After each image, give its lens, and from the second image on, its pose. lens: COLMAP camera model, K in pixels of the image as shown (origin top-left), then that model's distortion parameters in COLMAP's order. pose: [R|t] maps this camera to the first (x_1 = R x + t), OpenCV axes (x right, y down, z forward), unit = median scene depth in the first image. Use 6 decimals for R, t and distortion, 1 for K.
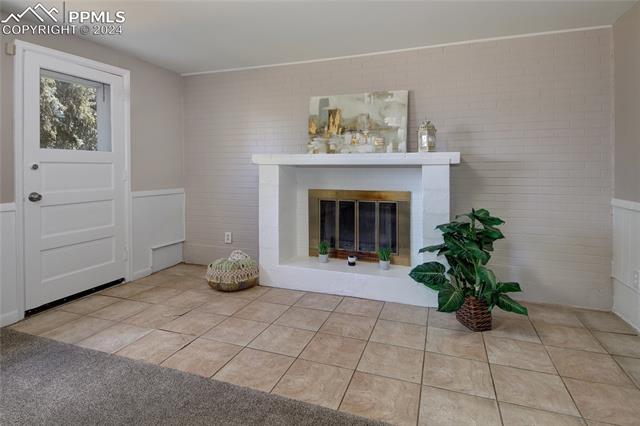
lens RADIAL K [[332.3, 0, 279.9], [0, 332.3, 212.1], [0, 0, 1]] dist [-0.001034, 0.000005]
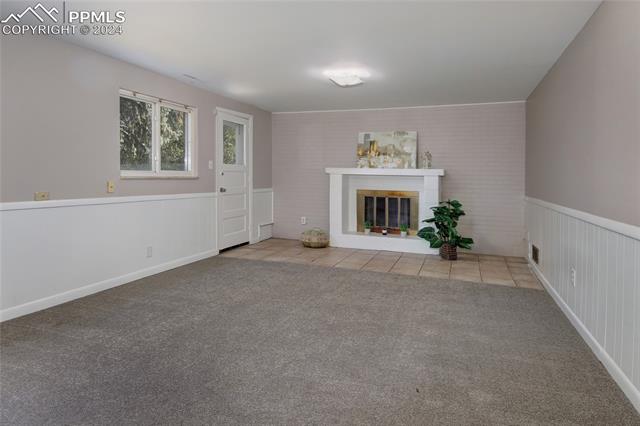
lens RADIAL K [[385.5, 0, 320.0], [0, 385.5, 213.0], [0, 0, 1]] dist [0.000414, -0.000022]
pose [[0.994981, 0.006496, 0.099850, -0.294341], [-0.003536, 0.999550, -0.029792, 0.106890], [-0.099998, 0.029289, 0.994556, -0.879078]]
